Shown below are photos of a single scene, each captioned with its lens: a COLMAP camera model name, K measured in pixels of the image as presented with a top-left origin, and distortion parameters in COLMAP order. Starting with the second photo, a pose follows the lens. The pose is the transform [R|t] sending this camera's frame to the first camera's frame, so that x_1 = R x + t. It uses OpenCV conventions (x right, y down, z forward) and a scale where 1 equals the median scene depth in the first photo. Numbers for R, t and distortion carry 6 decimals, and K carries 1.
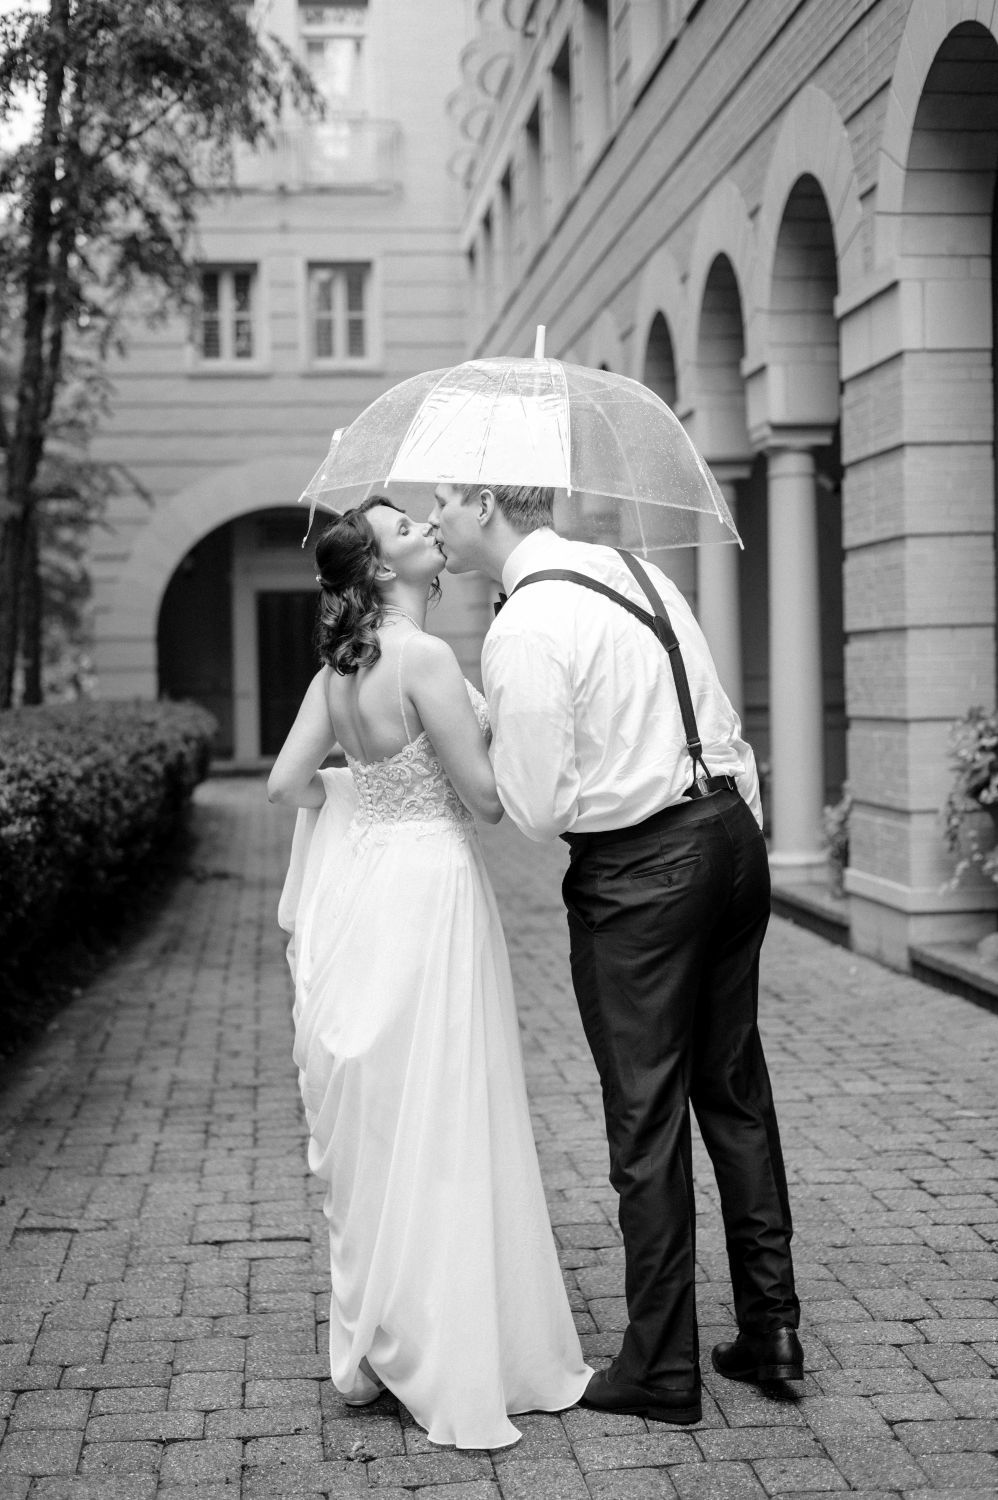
lens RADIAL K [[1873.1, 0, 499.0], [0, 1873.1, 750.0], [0, 0, 1]] dist [0.024603, 0.003367]
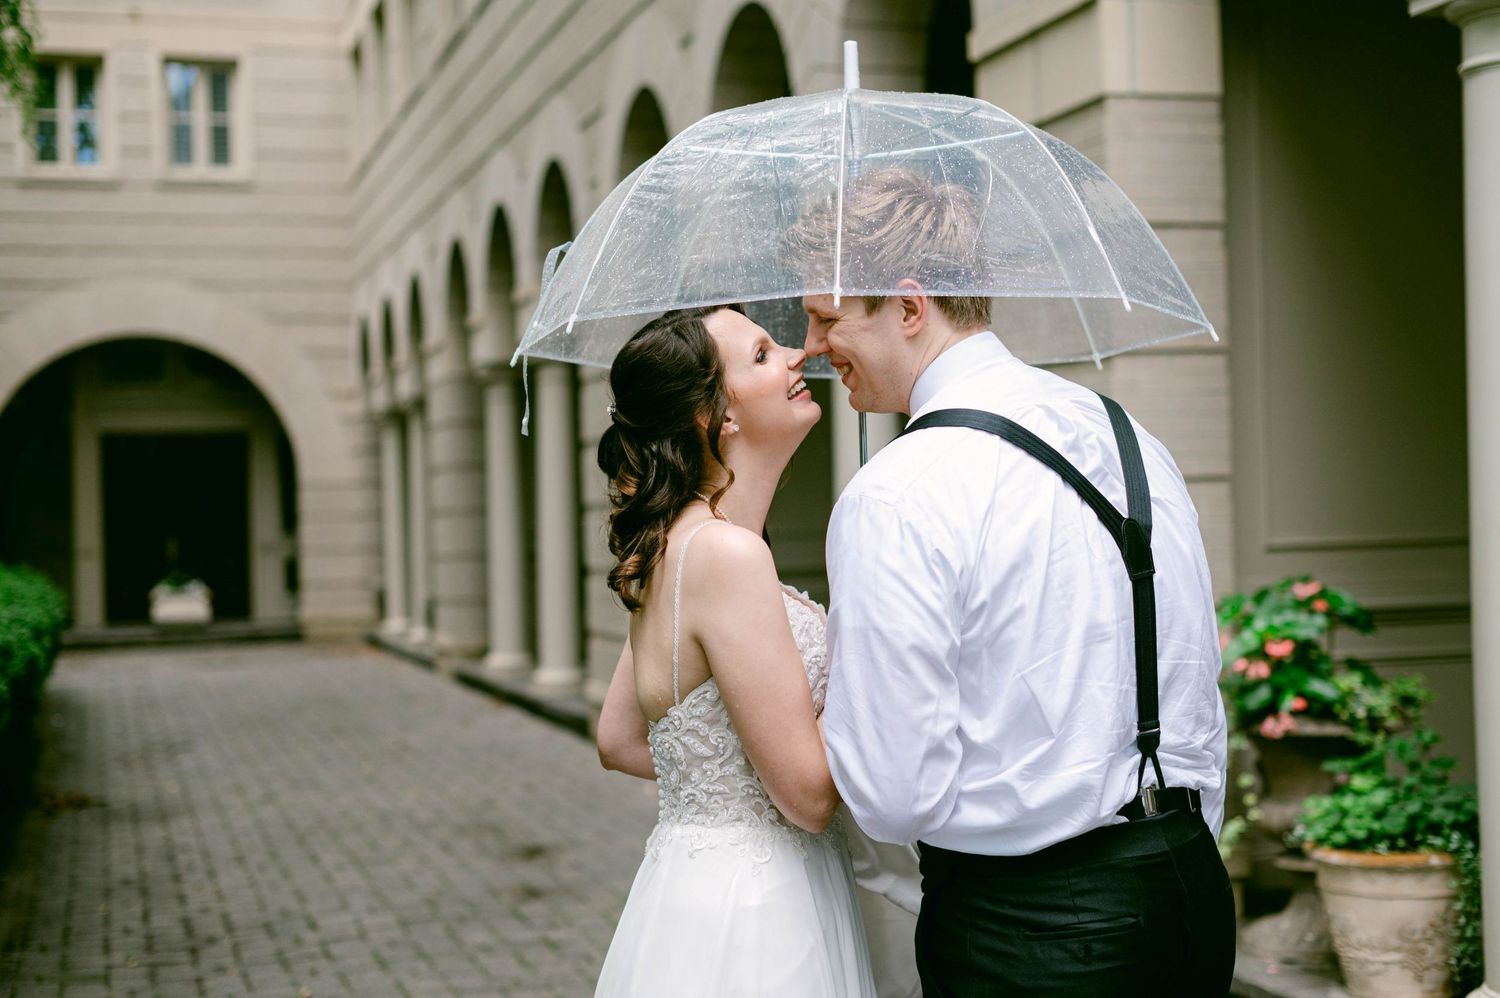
lens RADIAL K [[1873.1, 0, 670.8], [0, 1873.1, 494.8], [0, 0, 1]] dist [0.024603, 0.003367]
pose [[0.984416, -0.008606, 0.175645, -0.042813], [0.017589, 0.998612, -0.049648, -0.016281], [-0.174974, 0.051964, 0.983201, 0.193463]]
